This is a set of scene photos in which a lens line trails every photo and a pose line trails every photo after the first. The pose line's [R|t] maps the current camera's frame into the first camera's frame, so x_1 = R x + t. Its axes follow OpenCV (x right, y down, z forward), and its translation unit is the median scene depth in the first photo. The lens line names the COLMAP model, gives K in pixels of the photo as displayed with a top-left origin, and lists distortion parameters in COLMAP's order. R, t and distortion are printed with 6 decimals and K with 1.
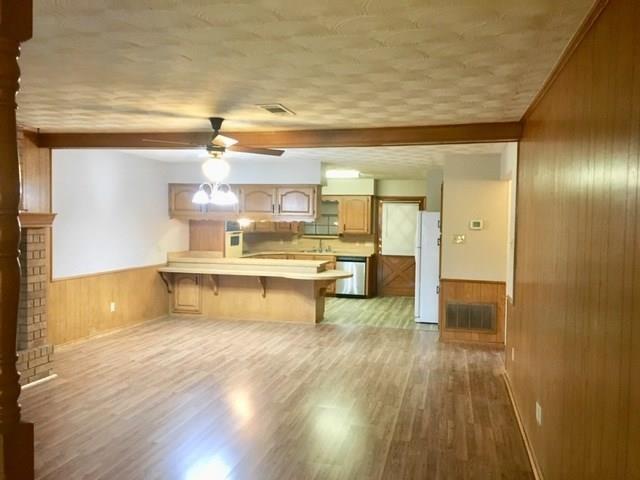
lens RADIAL K [[543.5, 0, 320.5], [0, 543.5, 241.8], [0, 0, 1]] dist [0.014511, -0.024726]
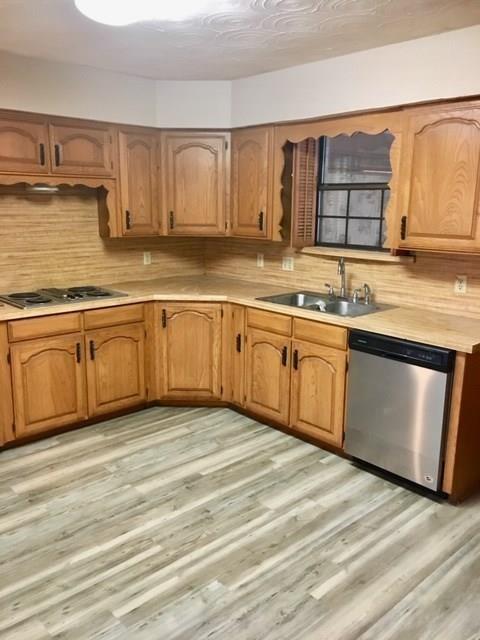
lens RADIAL K [[543.5, 0, 239.3], [0, 543.5, 315.4], [0, 0, 1]] dist [0.014511, -0.024726]
pose [[0.829458, 0.105519, -0.548511, 0.129177], [-0.010256, 0.984706, 0.173922, -0.029184], [0.558474, -0.138636, 0.817855, 0.700256]]
